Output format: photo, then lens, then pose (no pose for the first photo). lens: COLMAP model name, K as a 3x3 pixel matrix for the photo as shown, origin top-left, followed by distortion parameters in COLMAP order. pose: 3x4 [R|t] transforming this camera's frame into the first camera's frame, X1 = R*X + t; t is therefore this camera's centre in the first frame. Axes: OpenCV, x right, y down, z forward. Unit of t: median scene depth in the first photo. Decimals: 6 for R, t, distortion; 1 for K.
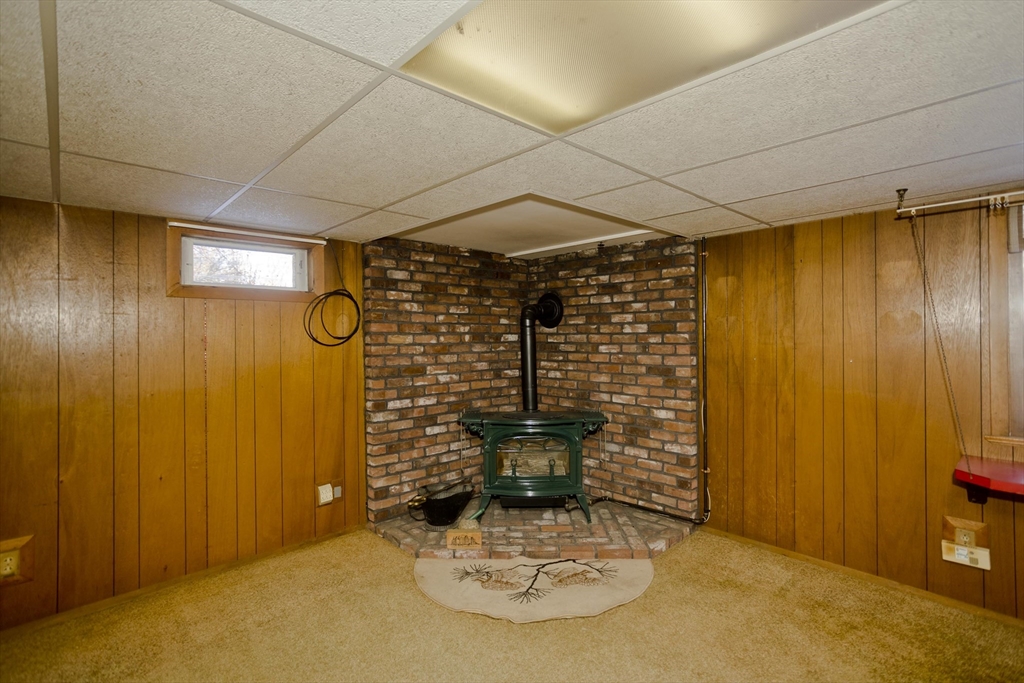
lens RADIAL K [[495.5, 0, 507.8], [0, 495.5, 337.2], [0, 0, 1]] dist [-0.027934, 0.008144]
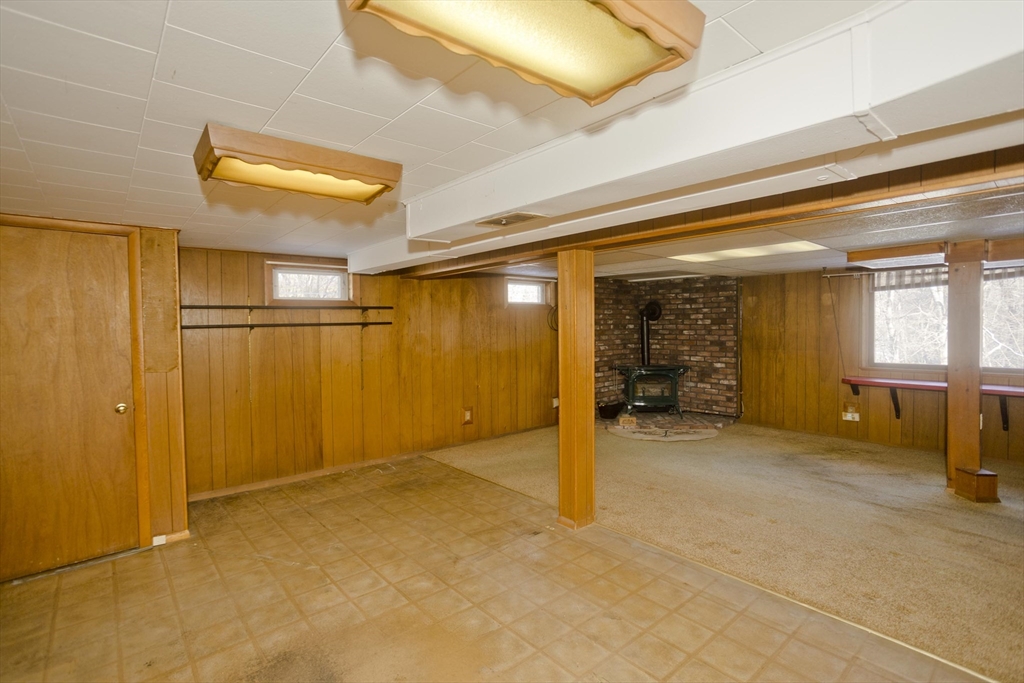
lens RADIAL K [[495.5, 0, 515.1], [0, 495.5, 333.9], [0, 0, 1]] dist [-0.027934, 0.008144]
pose [[0.999742, -0.000934, -0.022701, -0.435509], [0.001434, 0.999756, 0.022030, -0.013952], [0.022675, -0.022057, 0.999500, -0.942933]]
